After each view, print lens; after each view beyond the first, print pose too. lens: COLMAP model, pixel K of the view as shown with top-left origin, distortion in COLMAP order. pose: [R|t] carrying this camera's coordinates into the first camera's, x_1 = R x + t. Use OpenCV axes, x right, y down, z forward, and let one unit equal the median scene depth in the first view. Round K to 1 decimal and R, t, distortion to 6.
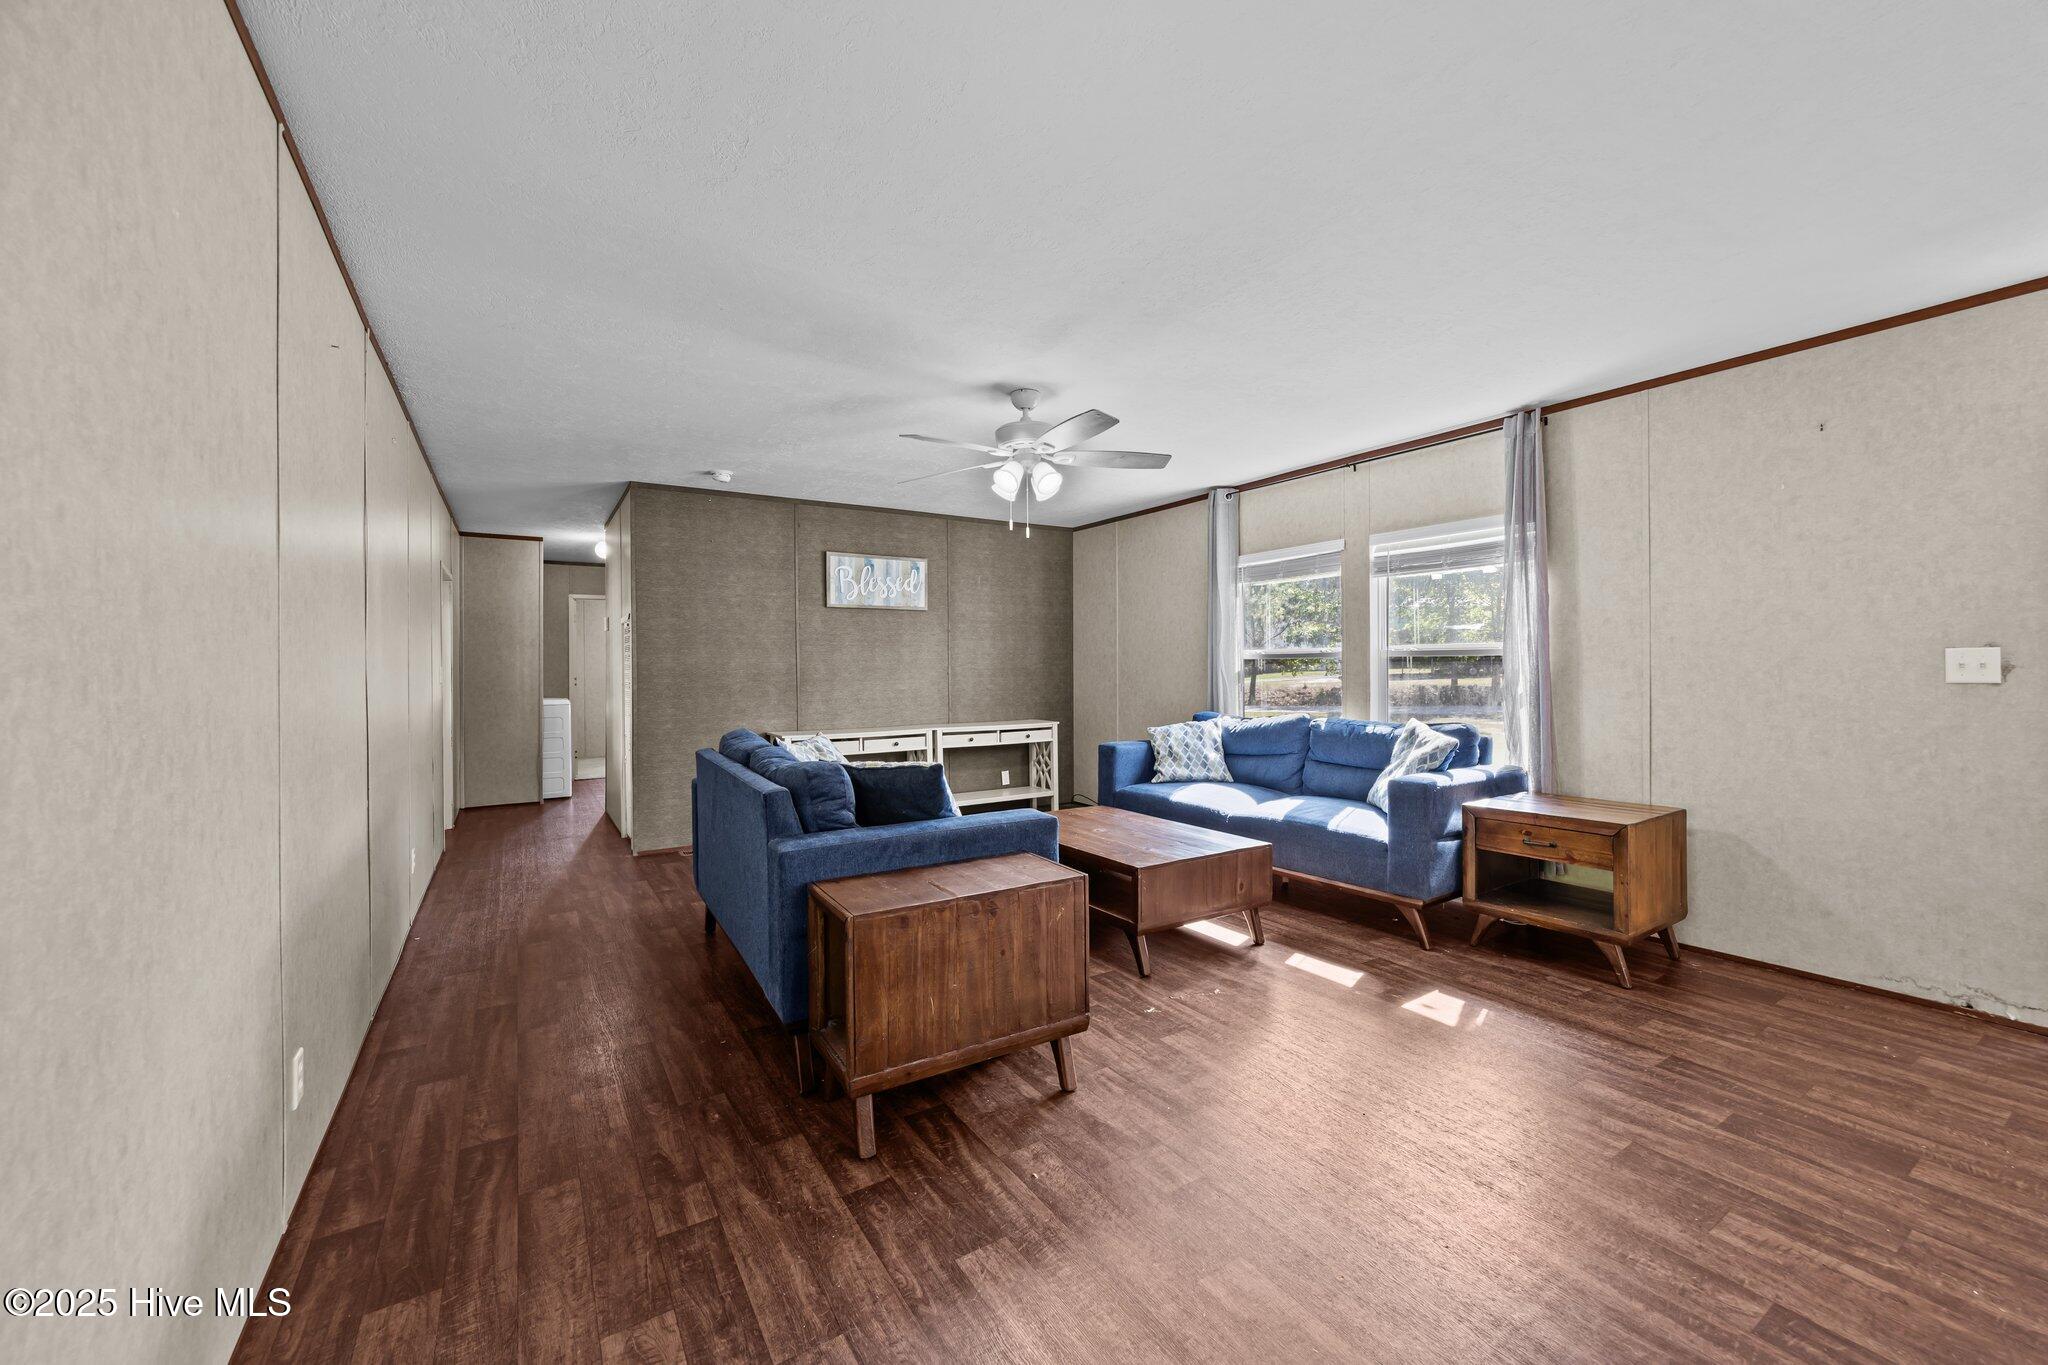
lens RADIAL K [[789.2, 0, 1059.2], [0, 789.2, 669.4], [0, 0, 1]] dist [-0.000287, 0.000275]
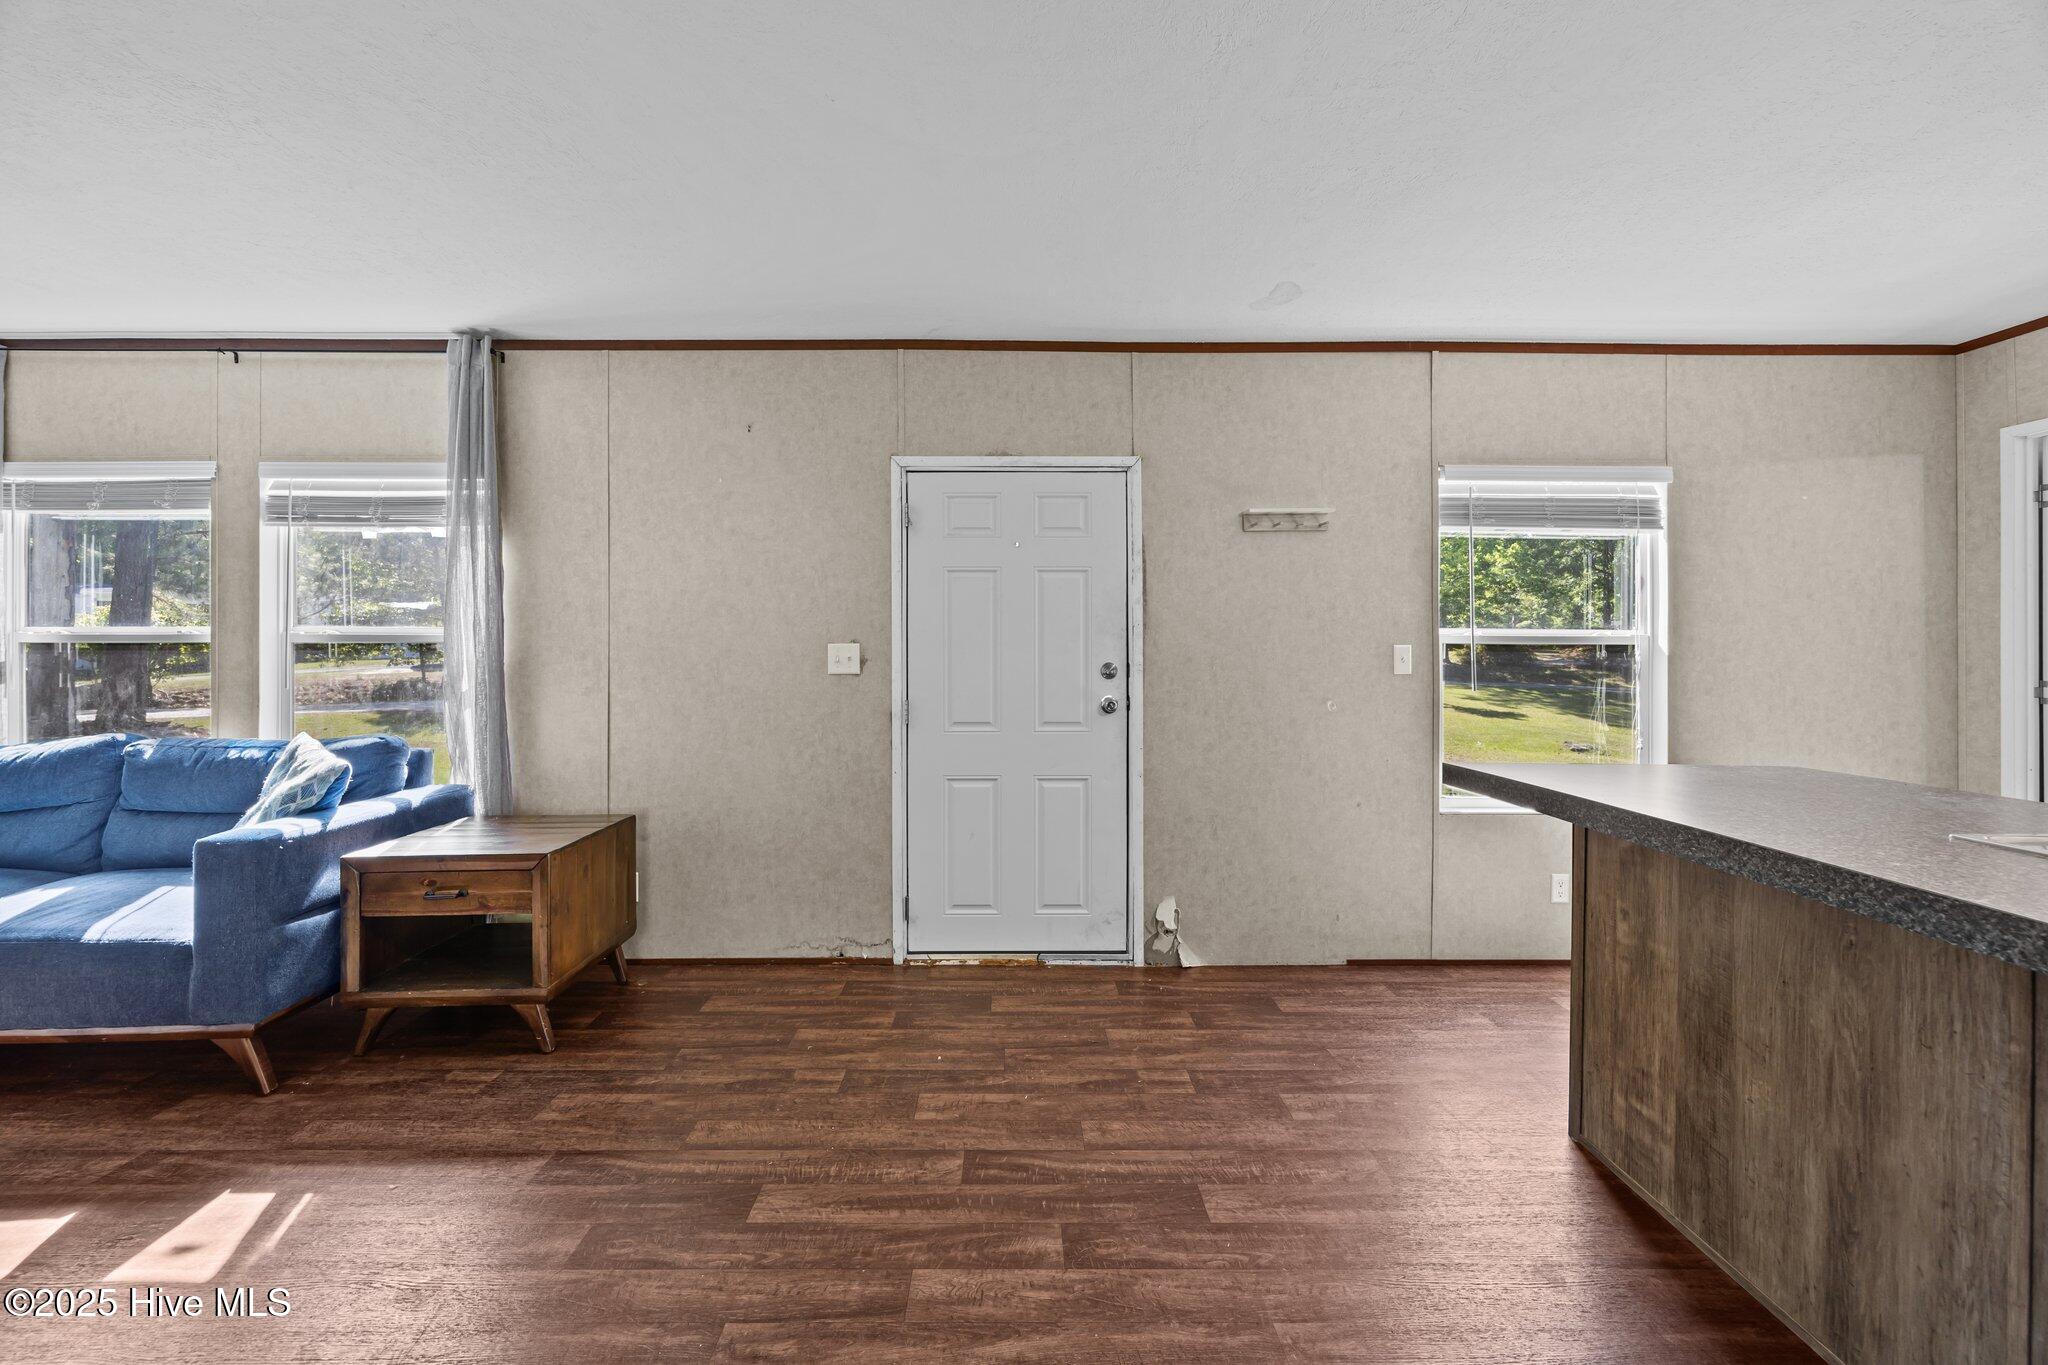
lens RADIAL K [[789.2, 0, 1020.9], [0, 789.2, 649.3], [0, 0, 1]] dist [-0.000287, 0.000275]
pose [[0.532712, 0.011694, 0.846216, 0.275476], [-0.001390, 0.999915, -0.012943, -0.003673], [-0.846295, 0.005719, 0.532683, 0.143634]]
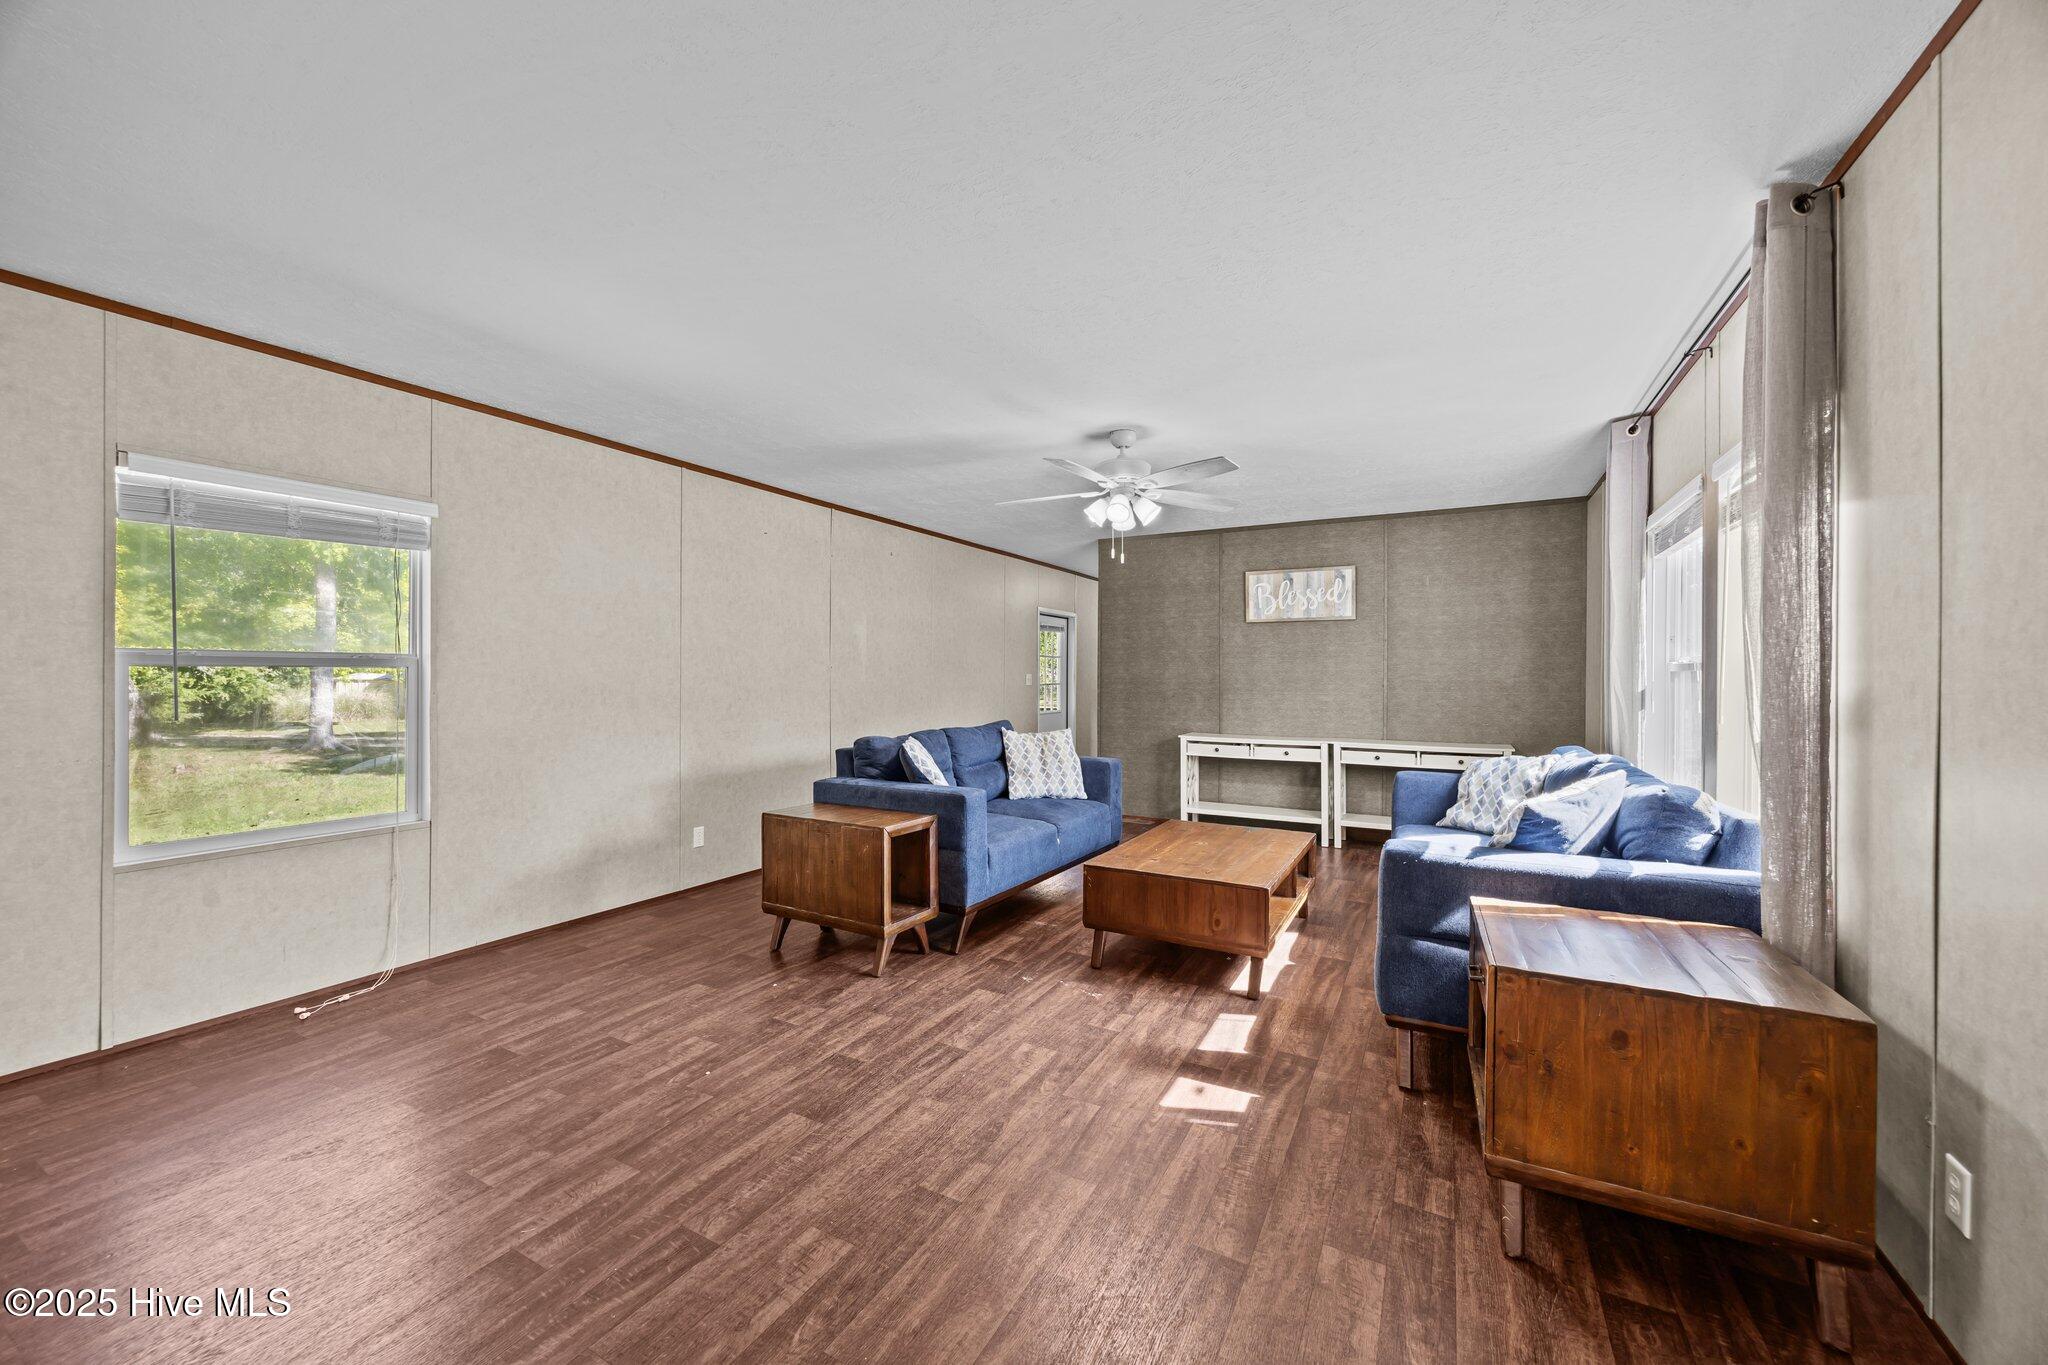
lens RADIAL K [[789.2, 0, 1025.5], [0, 789.2, 685.7], [0, 0, 1]] dist [-0.000287, 0.000275]
pose [[0.480017, 0.019413, -0.877044, 0.473184], [-0.010637, 0.999810, 0.016309, -0.005742], [0.877195, 0.001500, 0.480133, 0.189380]]
